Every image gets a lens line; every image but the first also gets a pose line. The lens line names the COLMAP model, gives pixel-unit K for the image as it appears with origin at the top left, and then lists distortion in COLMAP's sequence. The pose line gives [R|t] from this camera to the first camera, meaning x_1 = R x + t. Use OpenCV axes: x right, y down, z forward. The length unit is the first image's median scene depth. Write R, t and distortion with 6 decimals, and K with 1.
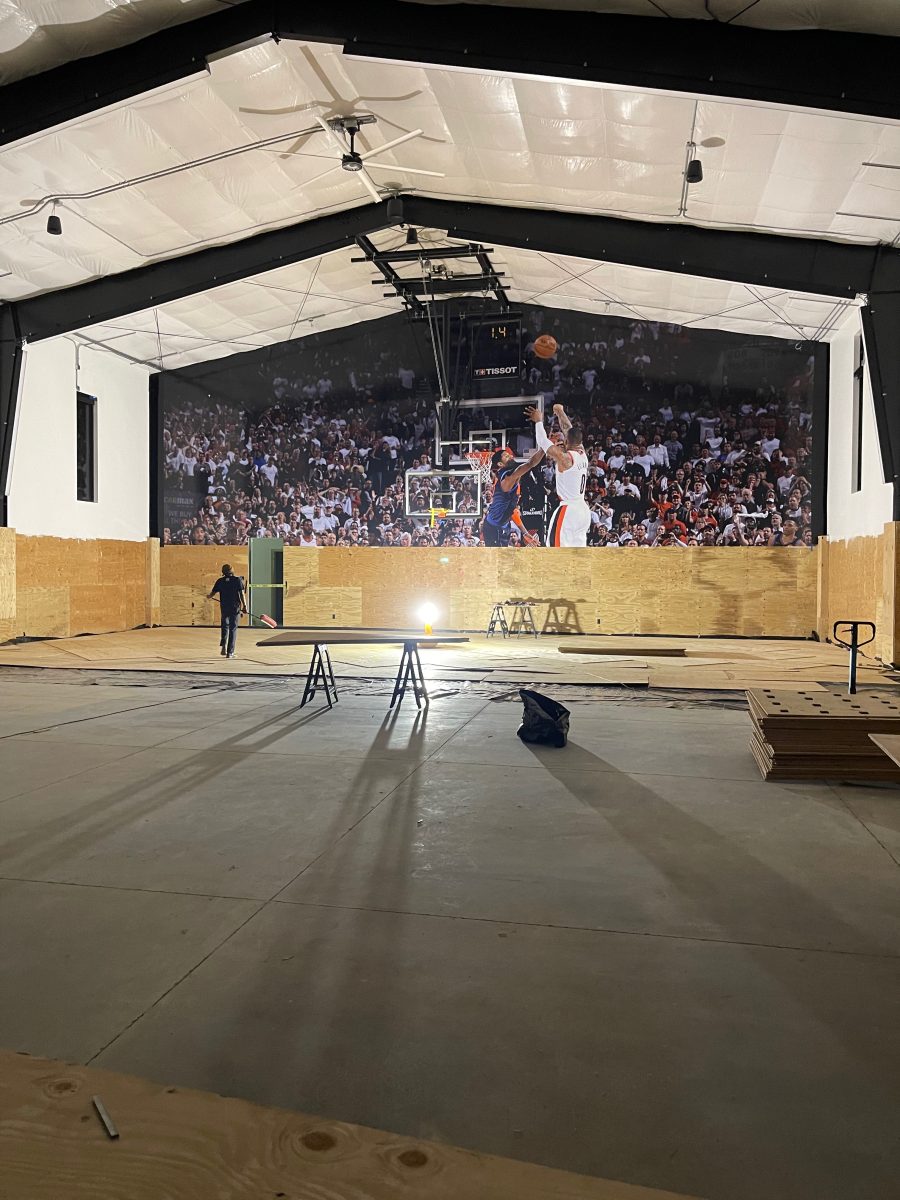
lens RADIAL K [[908.9, 0, 439.9], [0, 908.9, 587.1], [0, 0, 1]] dist [0.050359, -0.069515]
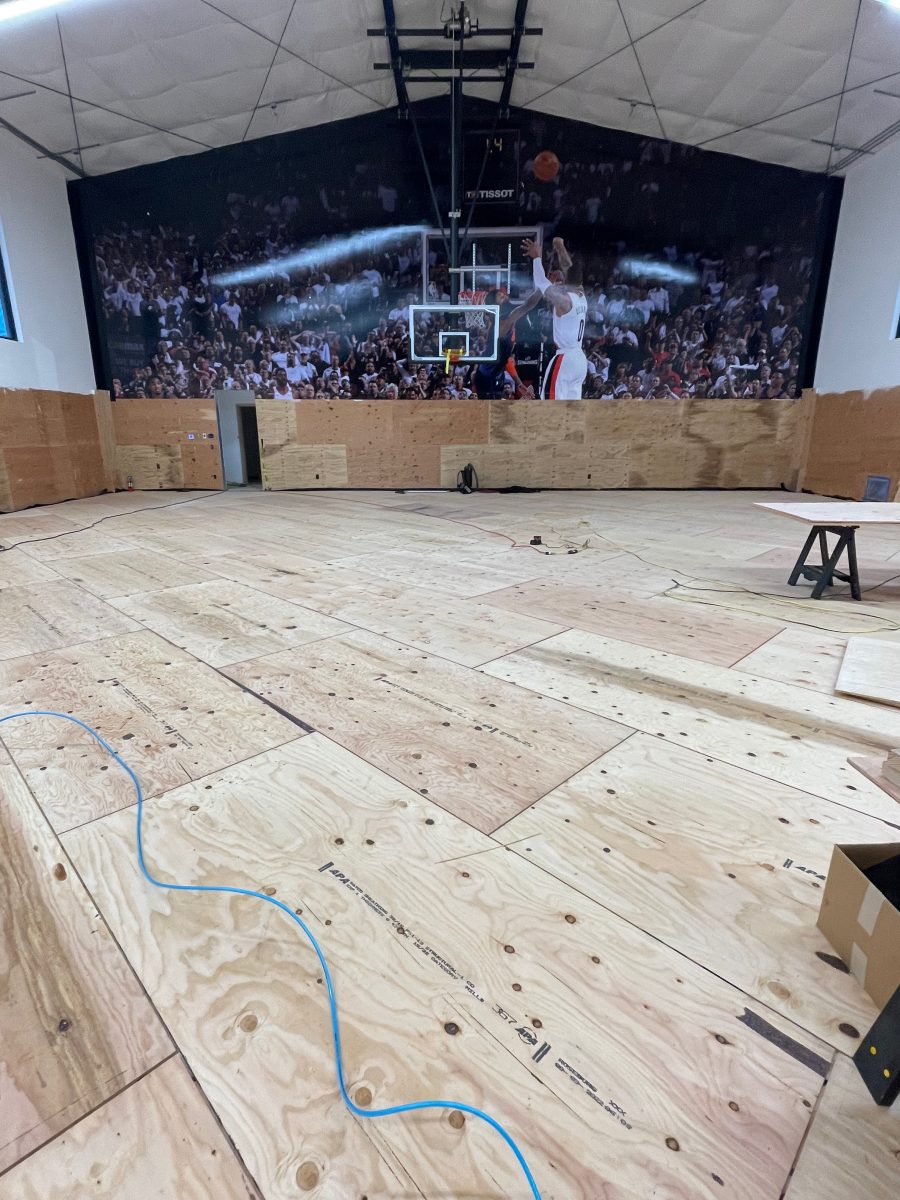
lens RADIAL K [[596.0, 0, 443.3], [0, 596.0, 595.1], [0, 0, 1]] dist [-0.002886, -0.006467]
pose [[0.978675, -0.061223, 0.196080, -0.120469], [0.010492, 0.968205, 0.249939, -0.001737], [-0.205147, -0.242552, 0.948200, 0.353995]]
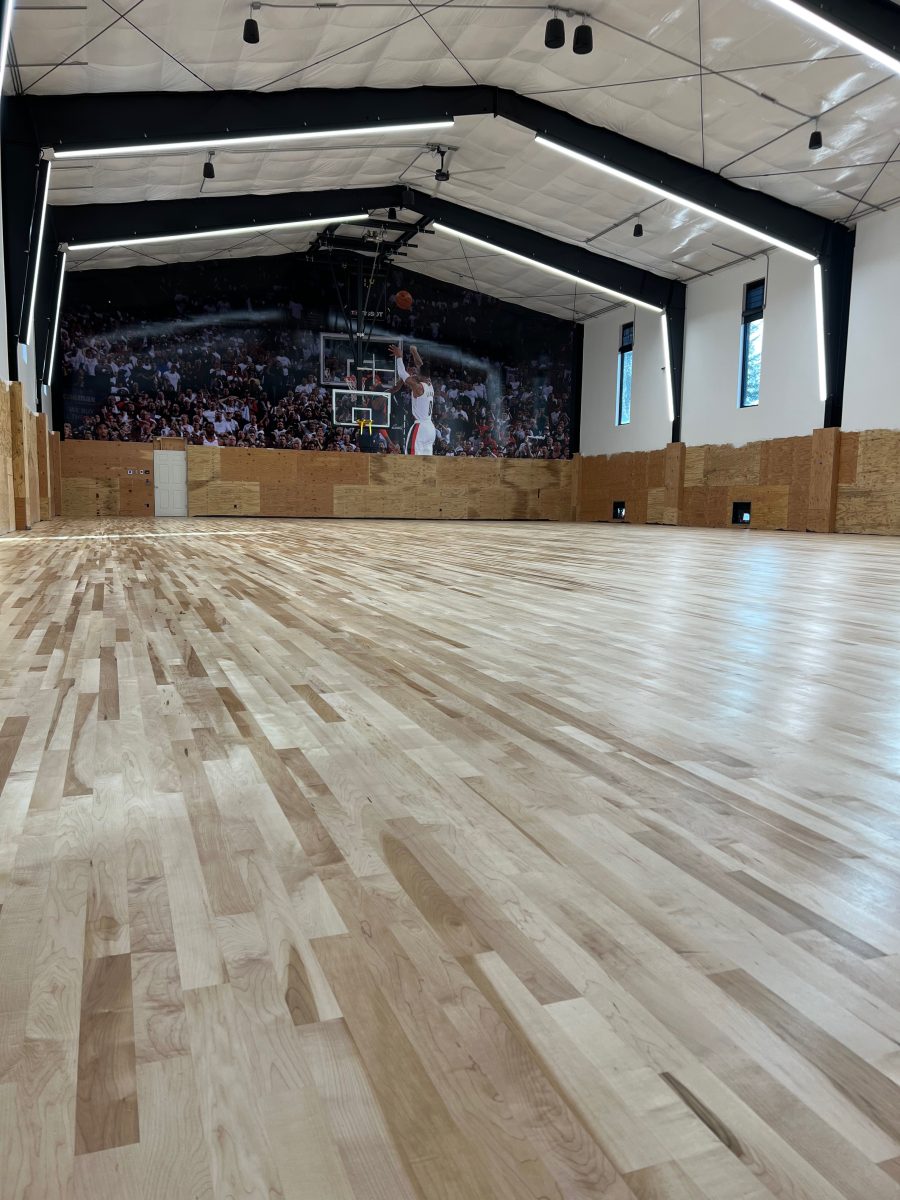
lens RADIAL K [[908.9, 0, 450.4], [0, 908.9, 613.9], [0, 0, 1]] dist [0.050359, -0.069515]
pose [[0.840264, -0.056400, 0.539236, -0.549555], [-0.002475, 0.994165, 0.107838, 0.044217], [-0.542172, -0.091947, 0.835222, -0.176013]]
